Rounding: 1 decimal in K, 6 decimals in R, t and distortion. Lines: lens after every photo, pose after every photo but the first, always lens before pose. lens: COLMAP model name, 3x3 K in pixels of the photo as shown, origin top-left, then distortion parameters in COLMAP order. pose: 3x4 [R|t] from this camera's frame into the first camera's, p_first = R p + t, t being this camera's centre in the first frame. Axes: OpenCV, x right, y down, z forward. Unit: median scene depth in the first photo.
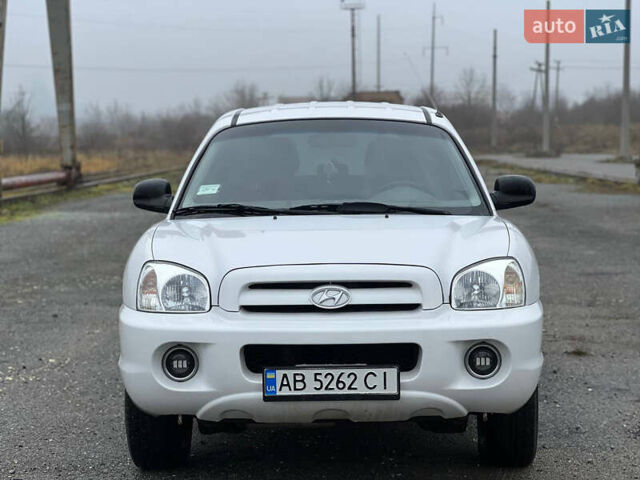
lens RADIAL K [[1374.8, 0, 320.0], [0, 1374.8, 240.0], [0, 0, 1]] dist [0.027425, 0.034067]
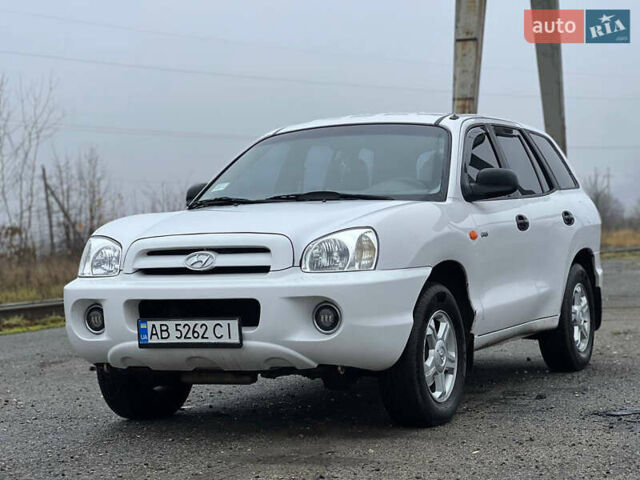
lens RADIAL K [[1377.7, 0, 320.0], [0, 1377.7, 240.0], [0, 0, 1]] dist [0.163170, 0.162709]
pose [[0.913929, -0.016064, -0.405557, 0.569573], [-0.008502, 0.998240, -0.058699, 0.091282], [0.405786, 0.057095, 0.912183, -0.020345]]
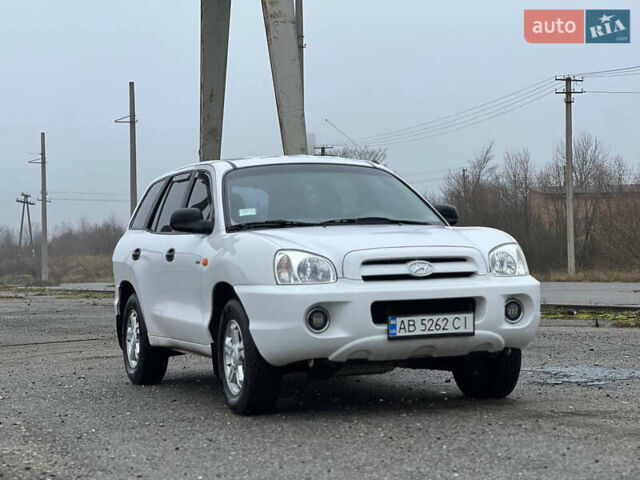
lens RADIAL K [[1374.8, 0, 320.0], [0, 1374.8, 240.0], [0, 0, 1]] dist [0.027425, 0.034067]
pose [[0.931279, -0.011491, 0.364124, -0.606783], [0.046301, 0.995130, -0.087015, 0.131346], [-0.361351, 0.097895, 0.927277, -0.287793]]
